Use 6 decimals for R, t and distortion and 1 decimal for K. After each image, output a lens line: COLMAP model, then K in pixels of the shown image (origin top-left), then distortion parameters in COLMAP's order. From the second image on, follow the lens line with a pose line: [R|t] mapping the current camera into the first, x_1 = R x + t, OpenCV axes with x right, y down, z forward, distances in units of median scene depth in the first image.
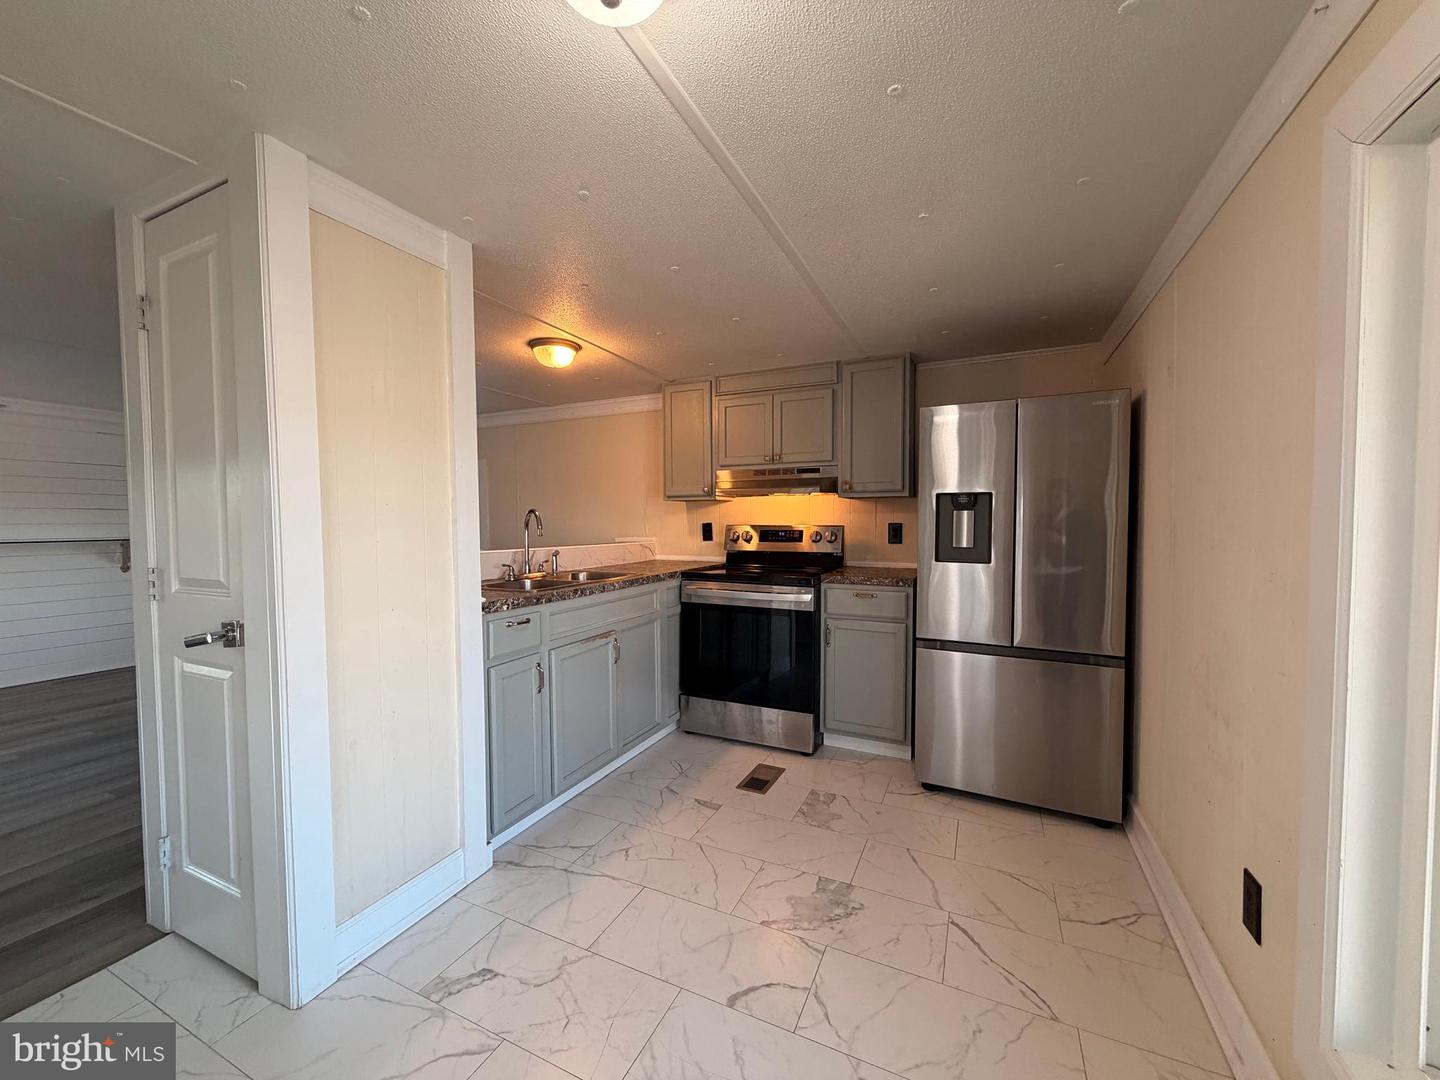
lens RADIAL K [[571.7, 0, 717.1], [0, 571.7, 539.1], [0, 0, 1]] dist [-0.001010, 0.000200]
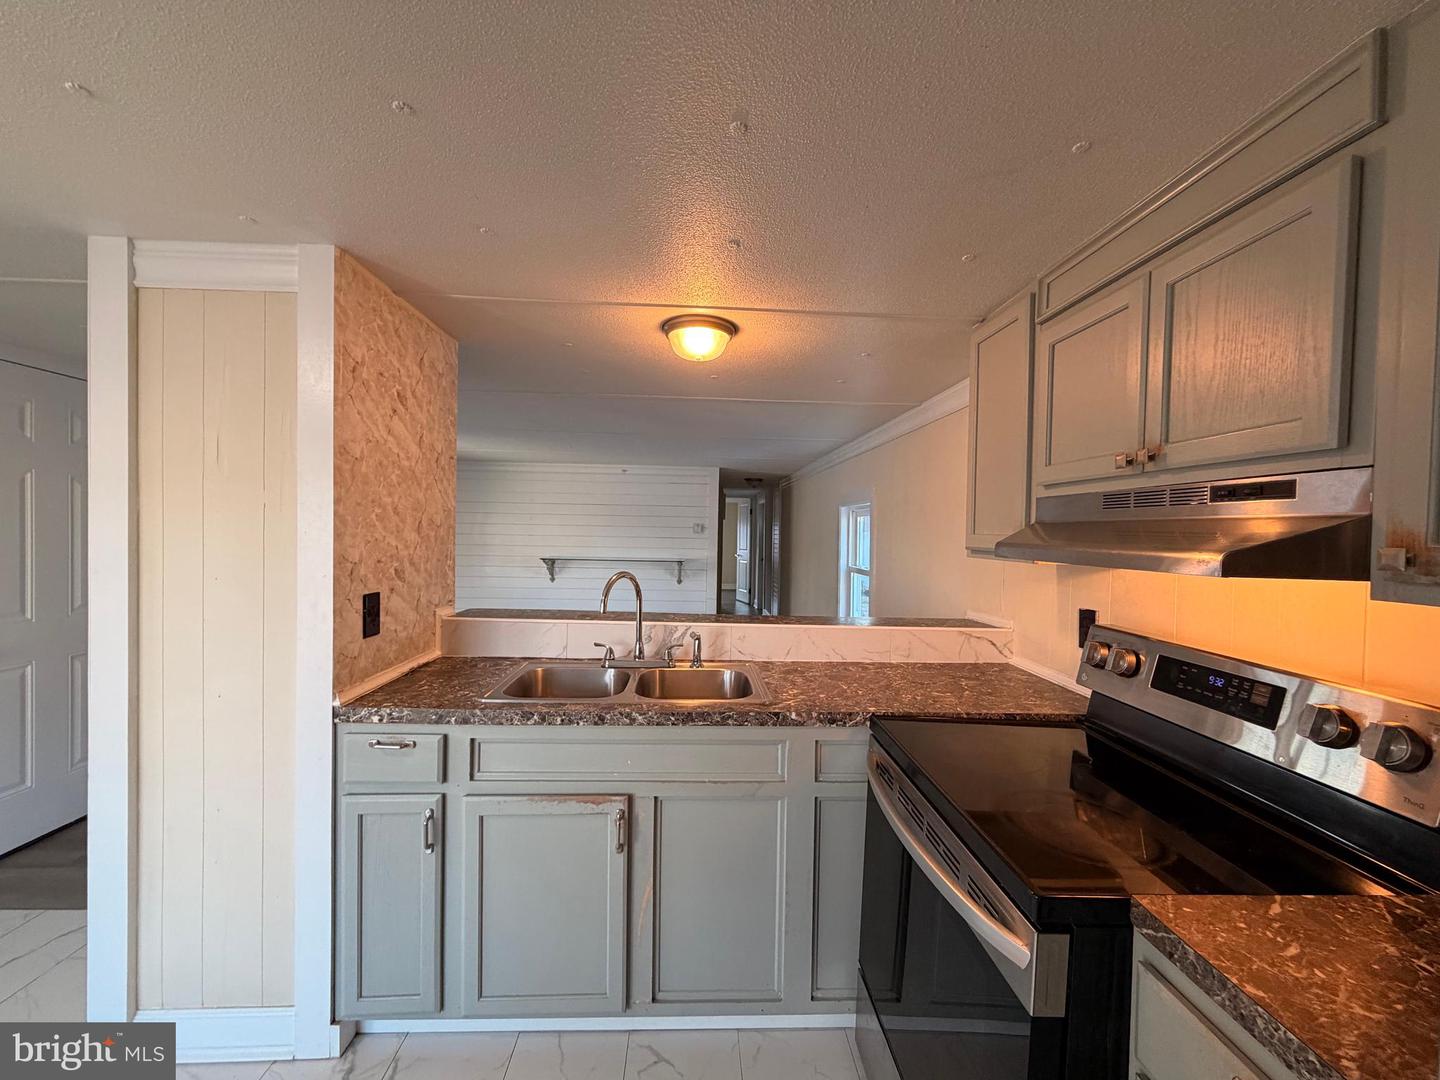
lens RADIAL K [[571.7, 0, 716.4], [0, 571.7, 541.6], [0, 0, 1]] dist [-0.001010, 0.000200]
pose [[0.465157, 0.030411, -0.884706, 0.335489], [-0.052356, 0.998605, 0.006799, -0.095792], [0.883679, 0.043157, 0.466101, 0.733396]]
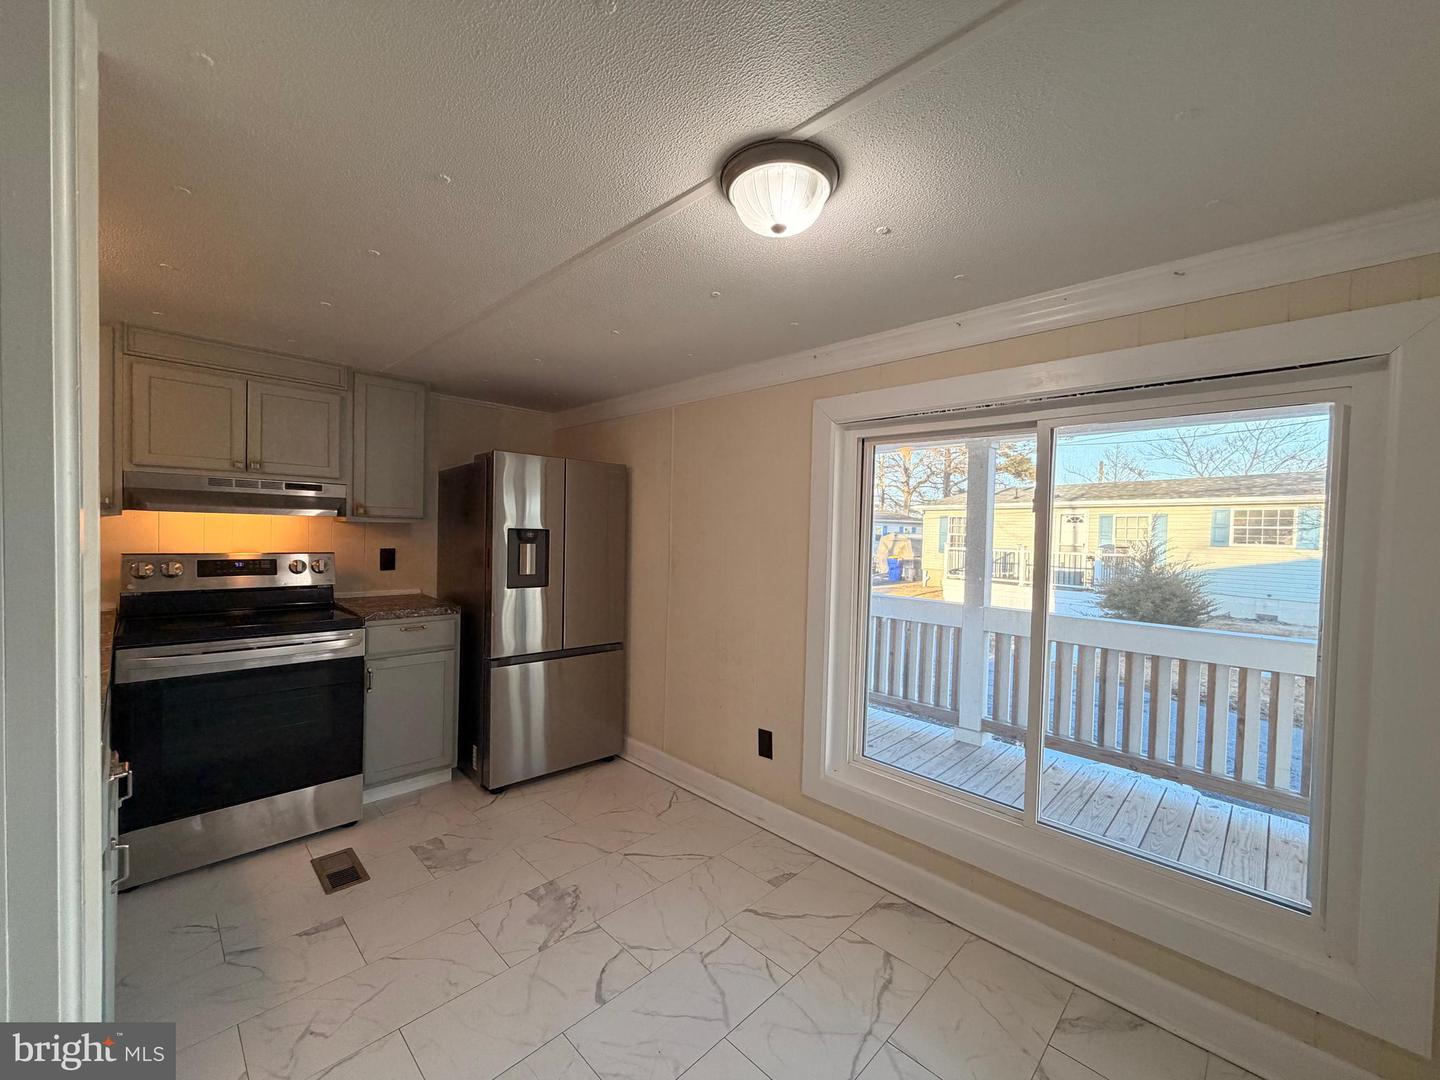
lens RADIAL K [[571.7, 0, 714.6], [0, 571.7, 539.8], [0, 0, 1]] dist [-0.001010, 0.000200]
pose [[0.331792, -0.006994, 0.943327, -0.481599], [0.004099, 0.999974, 0.005972, -0.054484], [-0.943344, 0.001885, 0.331812, 0.205545]]
